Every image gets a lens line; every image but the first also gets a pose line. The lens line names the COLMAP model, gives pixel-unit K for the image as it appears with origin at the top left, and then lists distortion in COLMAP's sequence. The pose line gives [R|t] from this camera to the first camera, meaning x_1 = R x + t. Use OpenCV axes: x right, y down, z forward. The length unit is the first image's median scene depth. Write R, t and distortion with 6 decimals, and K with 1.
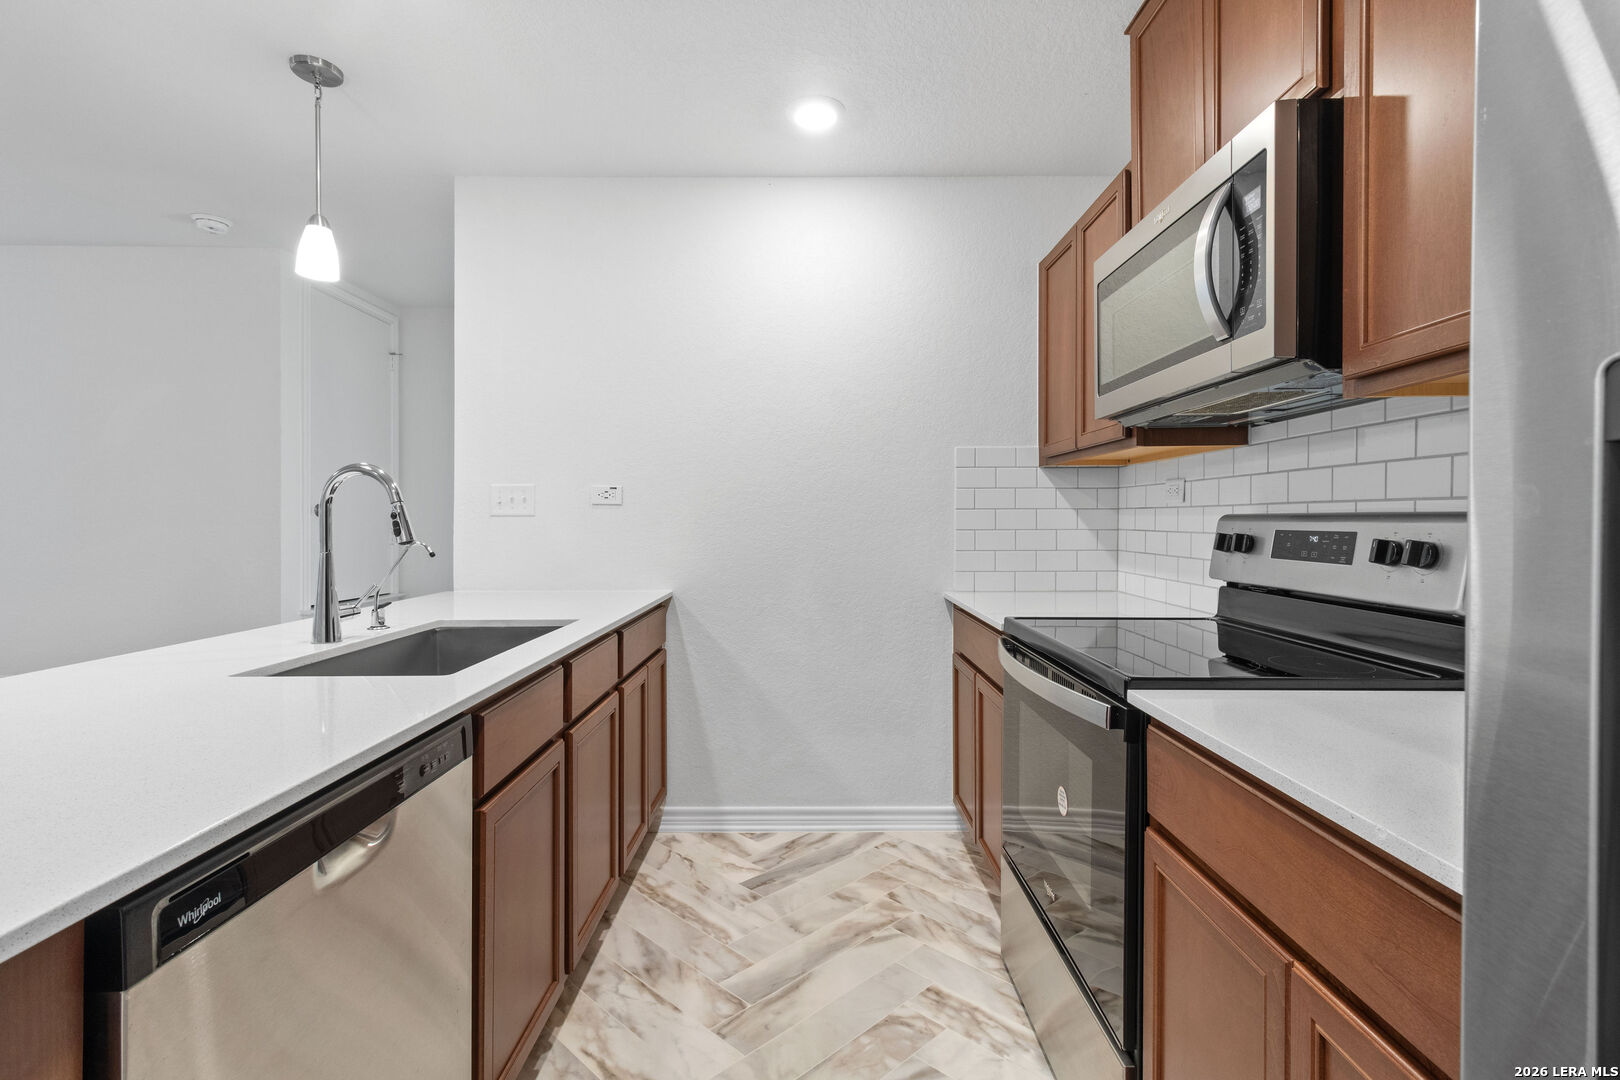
lens RADIAL K [[742.5, 0, 815.5], [0, 742.5, 532.7], [0, 0, 1]] dist [0.001868, 0.000091]
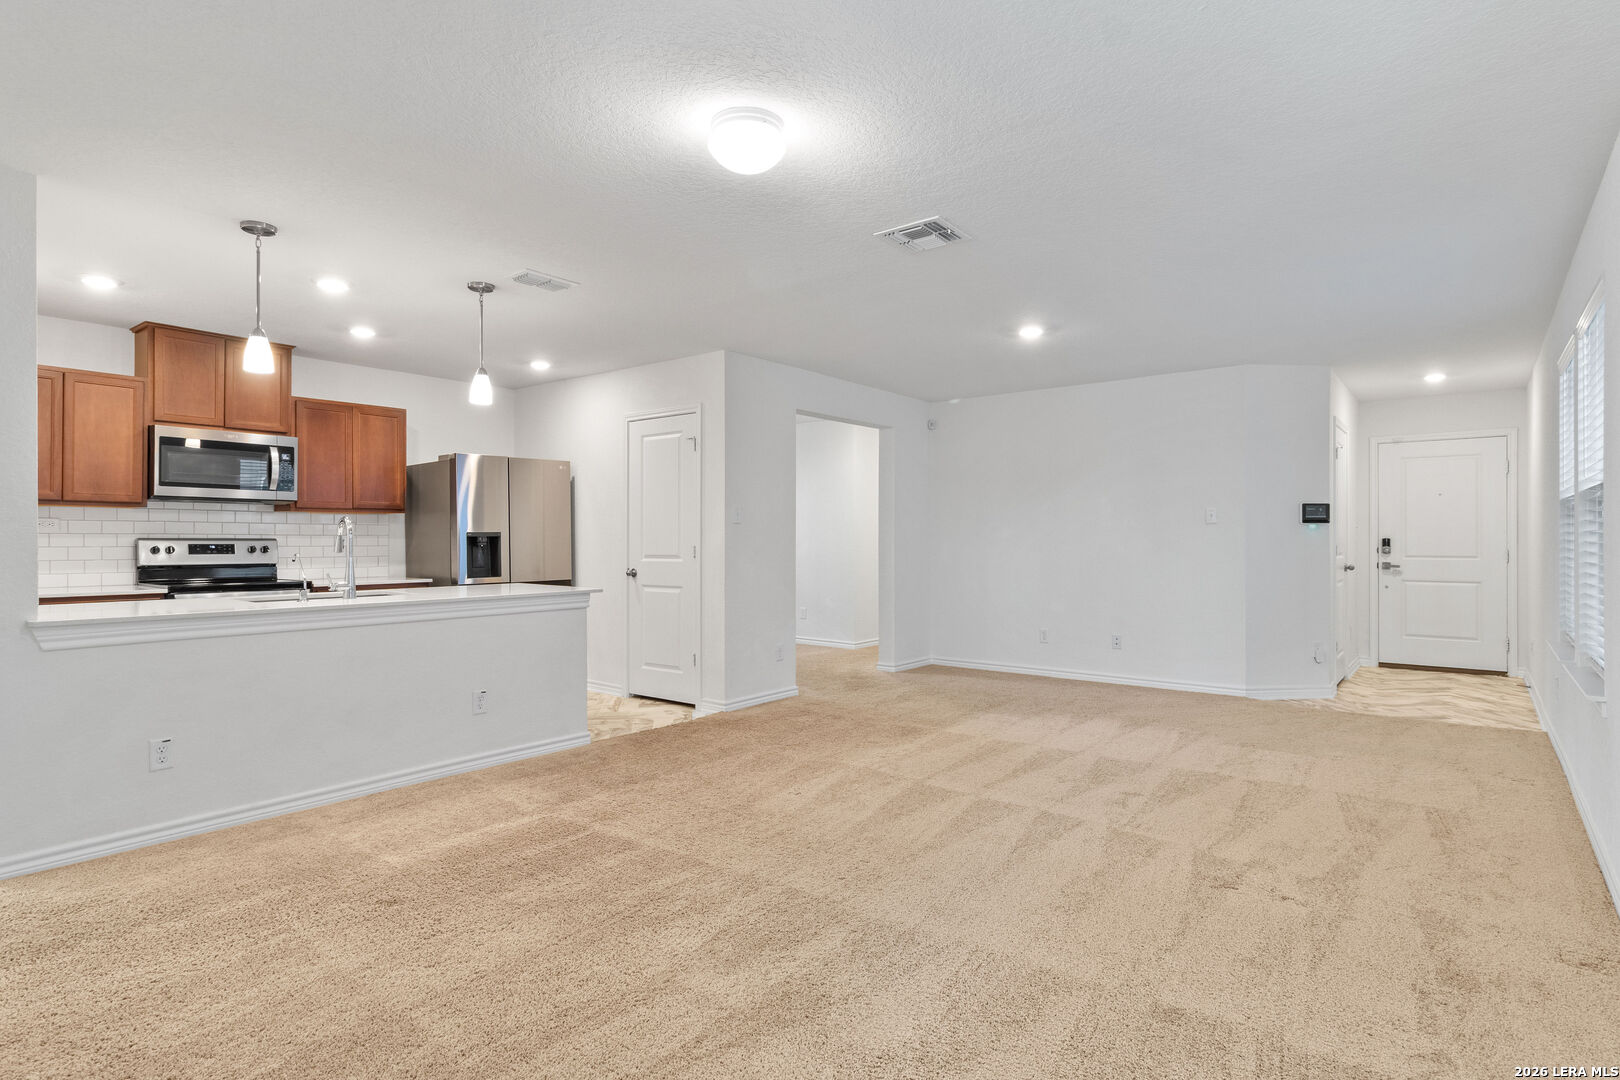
lens RADIAL K [[832.2, 0, 810.0], [0, 832.2, 540.0], [0, 0, 1]] dist [-0.002005, 0.000045]
pose [[-0.781451, -0.002675, 0.623961, -2.762746], [0.008131, 0.999862, 0.014469, -0.039852], [-0.623914, 0.016380, -0.781321, 1.762290]]
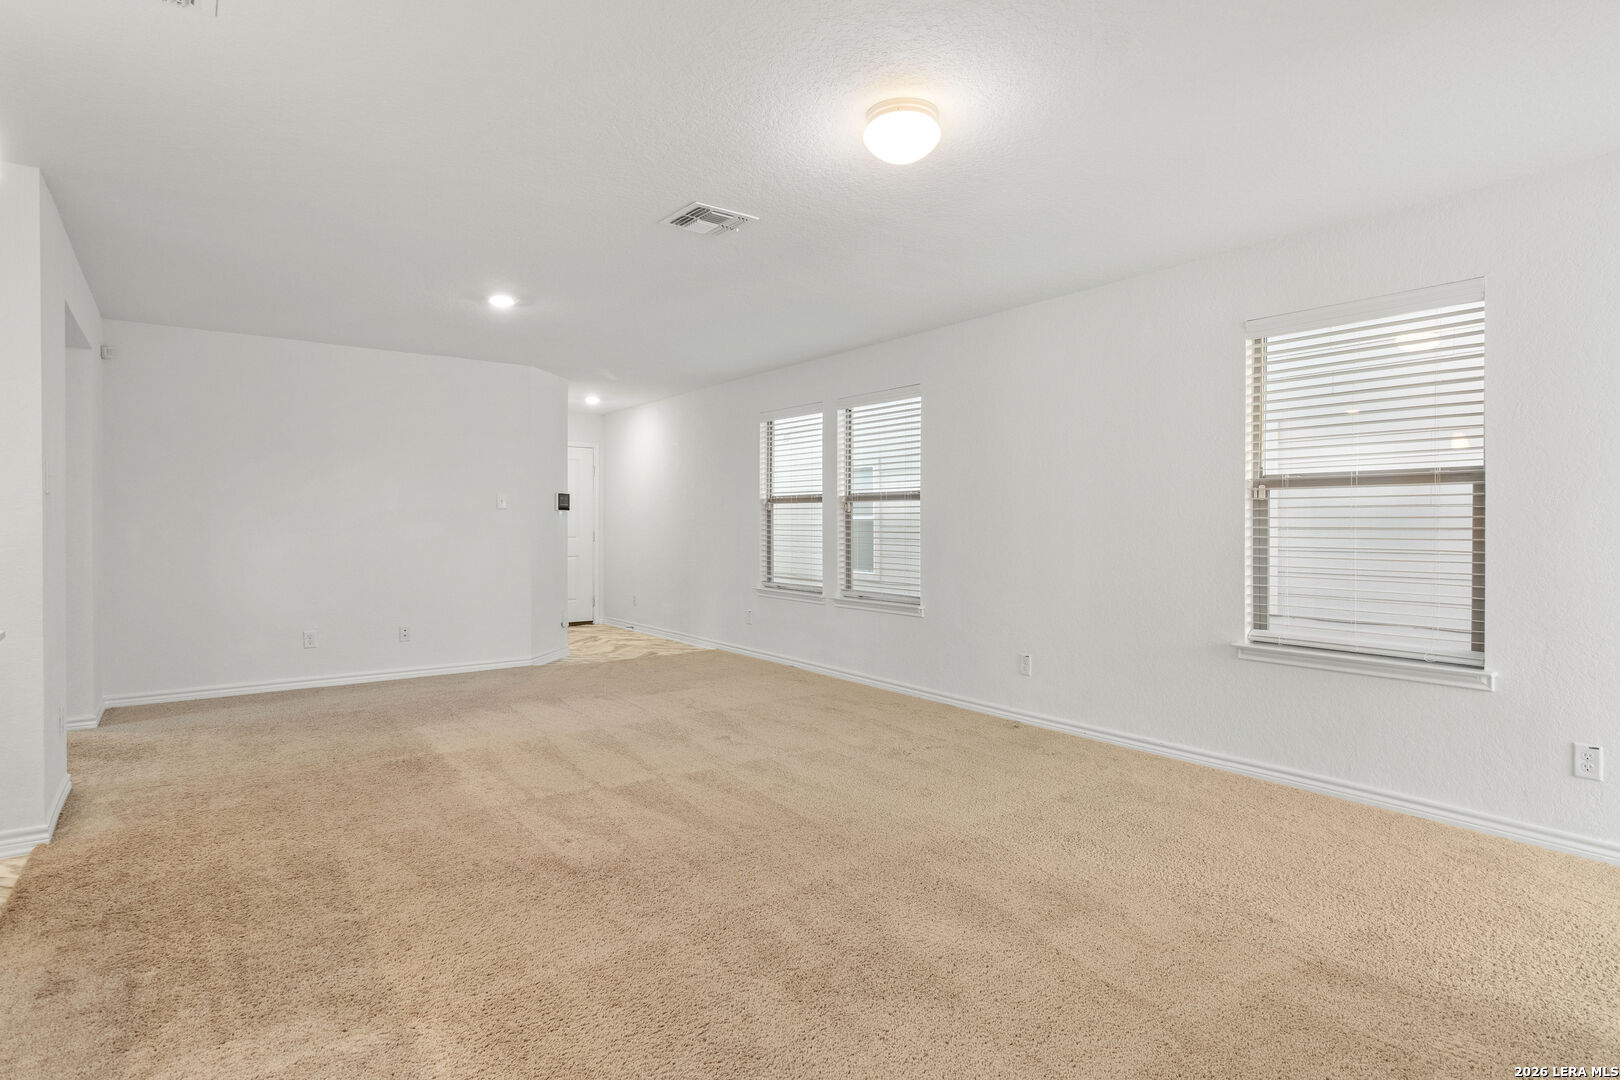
lens RADIAL K [[832.2, 0, 810.0], [0, 832.2, 540.0], [0, 0, 1]] dist [-0.002005, 0.000045]
pose [[-0.803973, 0.008268, -0.594608, -0.926481], [-0.013285, 0.999404, 0.031859, -0.042290], [0.594517, 0.033513, -0.803384, 1.784235]]
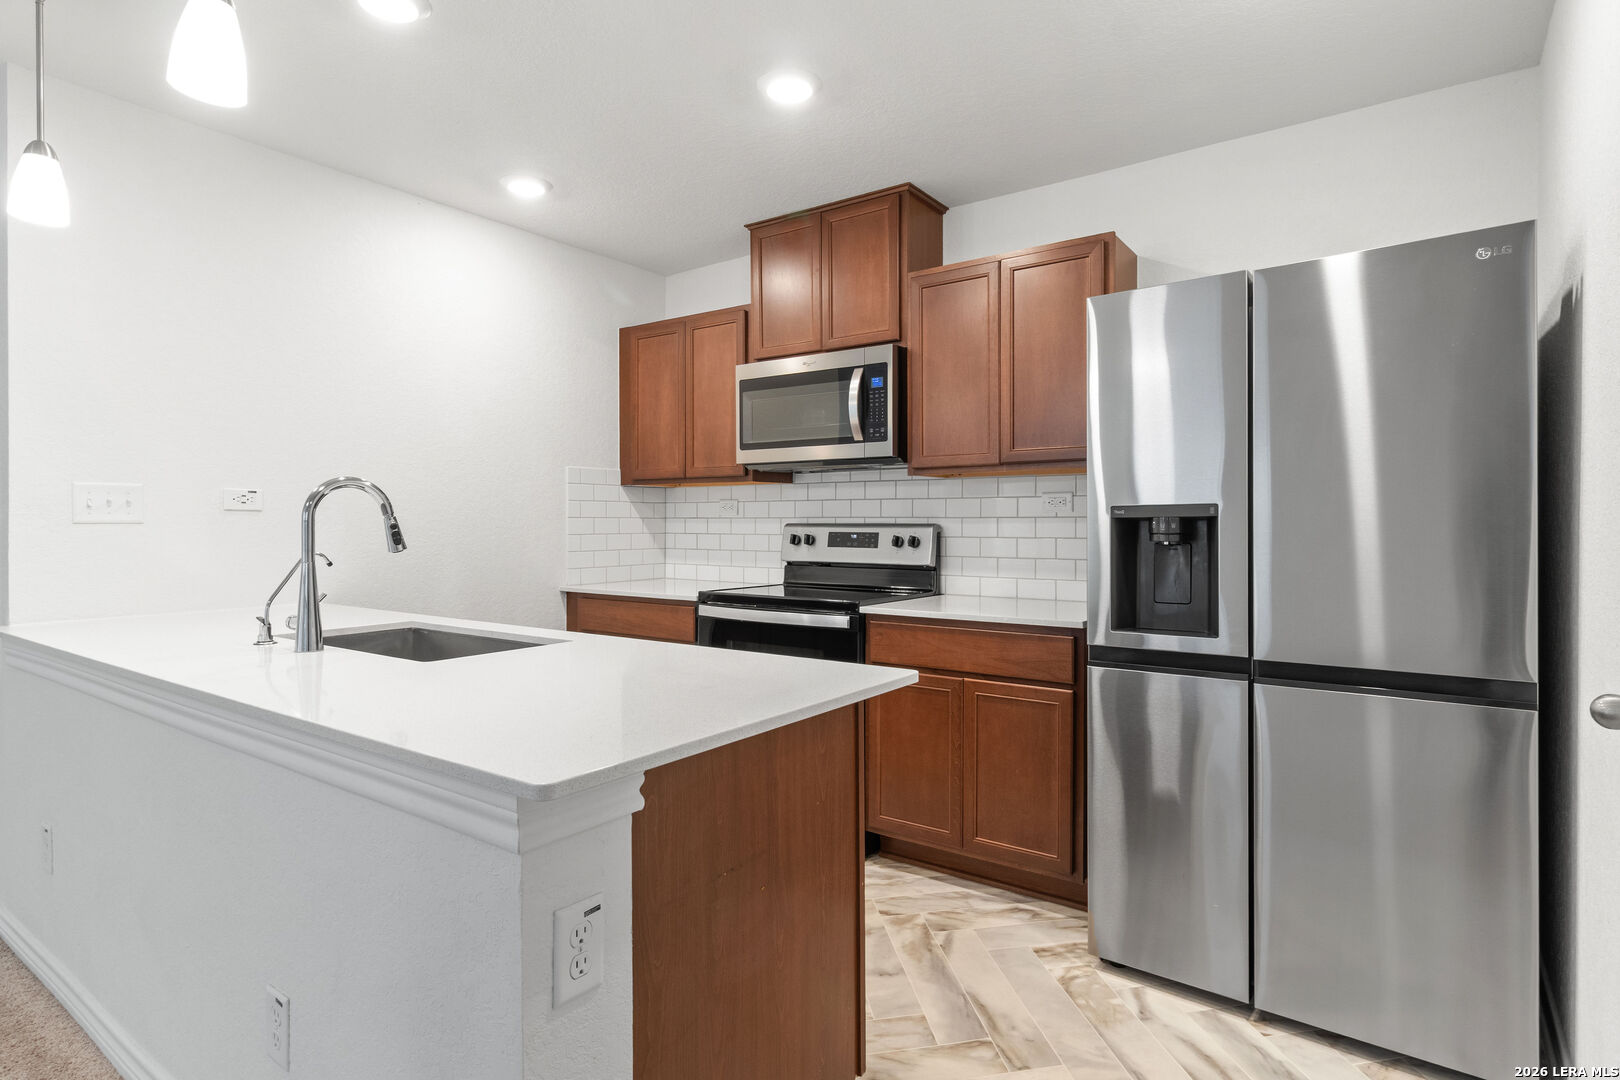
lens RADIAL K [[844.0, 0, 816.0], [0, 844.0, 533.6], [0, 0, 1]] dist [0.000125, -0.000200]
pose [[0.584544, -0.009996, 0.811300, -1.019456], [0.013719, 0.999903, 0.002436, -0.004790], [-0.811246, 0.009707, 0.584625, -0.201166]]
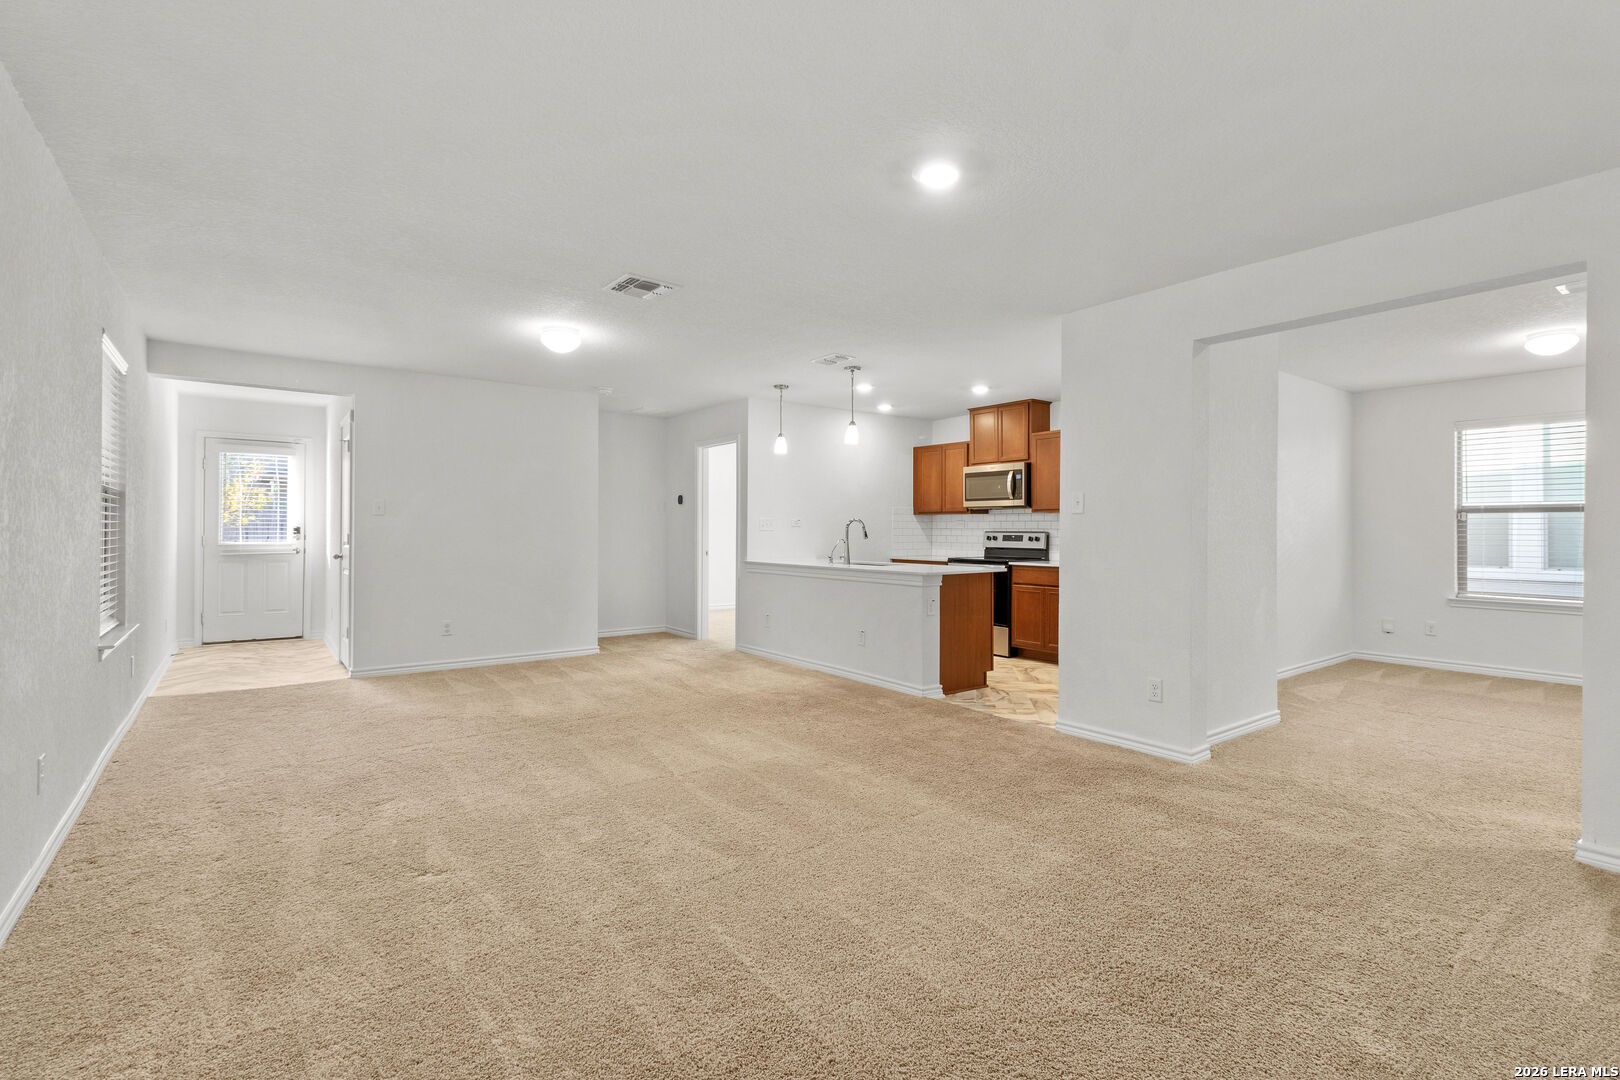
lens RADIAL K [[742.5, 0, 815.5], [0, 742.5, 532.7], [0, 0, 1]] dist [0.001868, 0.000091]
pose [[0.799490, -0.000977, 0.600678, -2.664414], [0.007913, 0.999929, -0.008906, 0.012451], [-0.600627, 0.011874, 0.799441, -1.701588]]
